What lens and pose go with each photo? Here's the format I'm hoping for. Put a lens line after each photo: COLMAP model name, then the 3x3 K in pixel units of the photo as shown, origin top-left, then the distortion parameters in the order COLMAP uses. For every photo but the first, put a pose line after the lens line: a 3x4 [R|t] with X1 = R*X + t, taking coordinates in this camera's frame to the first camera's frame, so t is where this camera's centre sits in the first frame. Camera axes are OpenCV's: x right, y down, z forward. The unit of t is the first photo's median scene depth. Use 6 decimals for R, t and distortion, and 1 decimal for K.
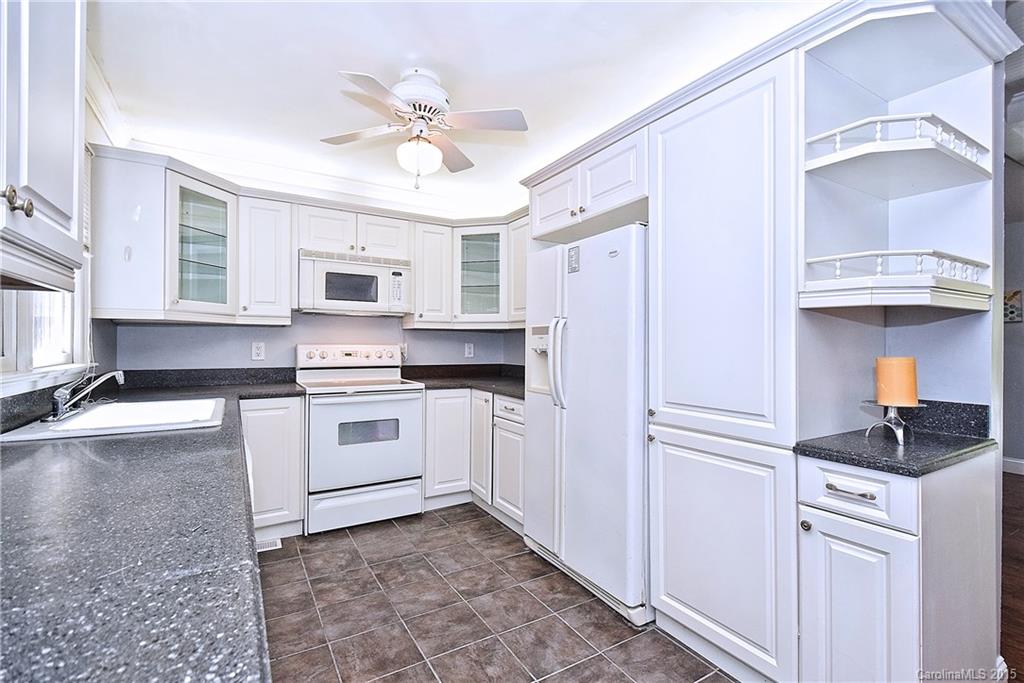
lens RADIAL K [[484.5, 0, 512.3], [0, 484.5, 334.4], [0, 0, 1]] dist [0.014877, -0.000398]
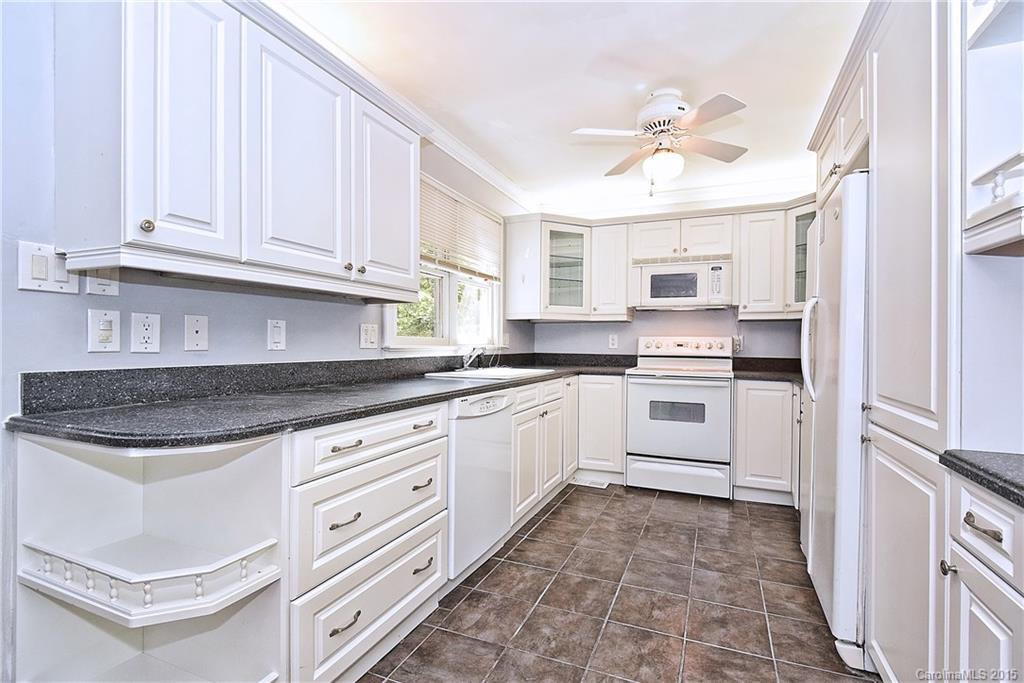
lens RADIAL K [[467.0, 0, 508.4], [0, 467.0, 337.0], [0, 0, 1]] dist [0.001578, -0.000001]
pose [[0.574922, -0.009411, -0.818154, 0.393405], [0.007559, 0.999952, -0.006191, 0.031641], [0.818174, -0.002625, 0.574965, 0.057918]]
